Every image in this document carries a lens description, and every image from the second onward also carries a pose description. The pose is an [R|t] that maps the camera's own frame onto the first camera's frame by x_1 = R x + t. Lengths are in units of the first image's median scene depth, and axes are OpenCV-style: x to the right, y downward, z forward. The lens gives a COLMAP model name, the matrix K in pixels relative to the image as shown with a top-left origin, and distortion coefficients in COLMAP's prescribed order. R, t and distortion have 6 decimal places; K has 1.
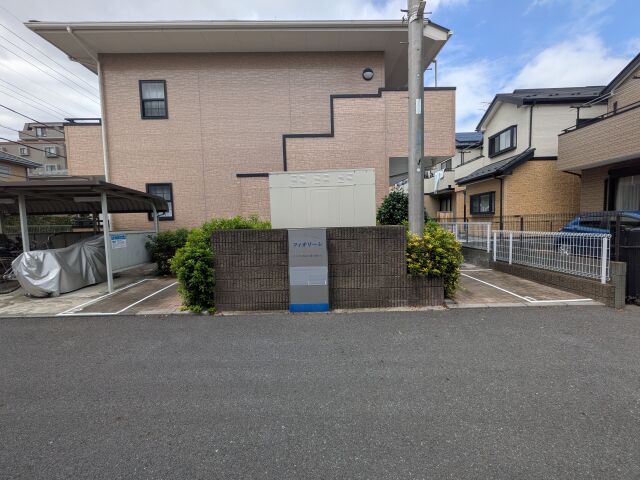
lens RADIAL K [[253.6, 0, 320.0], [0, 253.6, 240.0], [0, 0, 1]] dist [-0.001413, 0.000223]
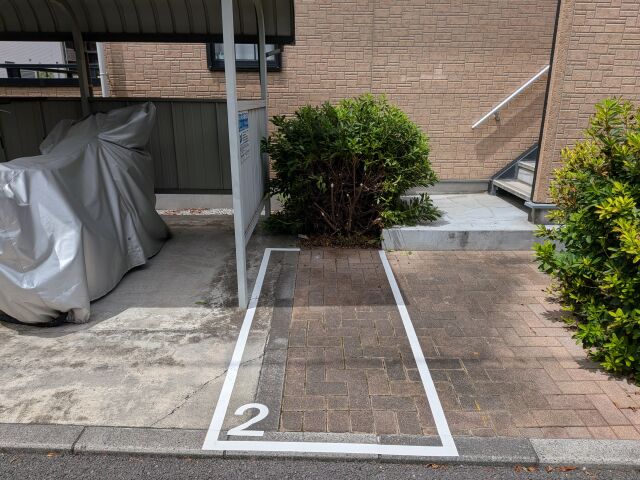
lens RADIAL K [[470.4, 0, 320.0], [0, 470.4, 240.0], [0, 0, 1]] dist [0.010526, -0.004988]
pose [[0.999161, 0.040240, -0.007565, -0.824986], [-0.037366, 0.971678, 0.233335, -0.010711], [0.016740, -0.232856, 0.972367, 0.527442]]
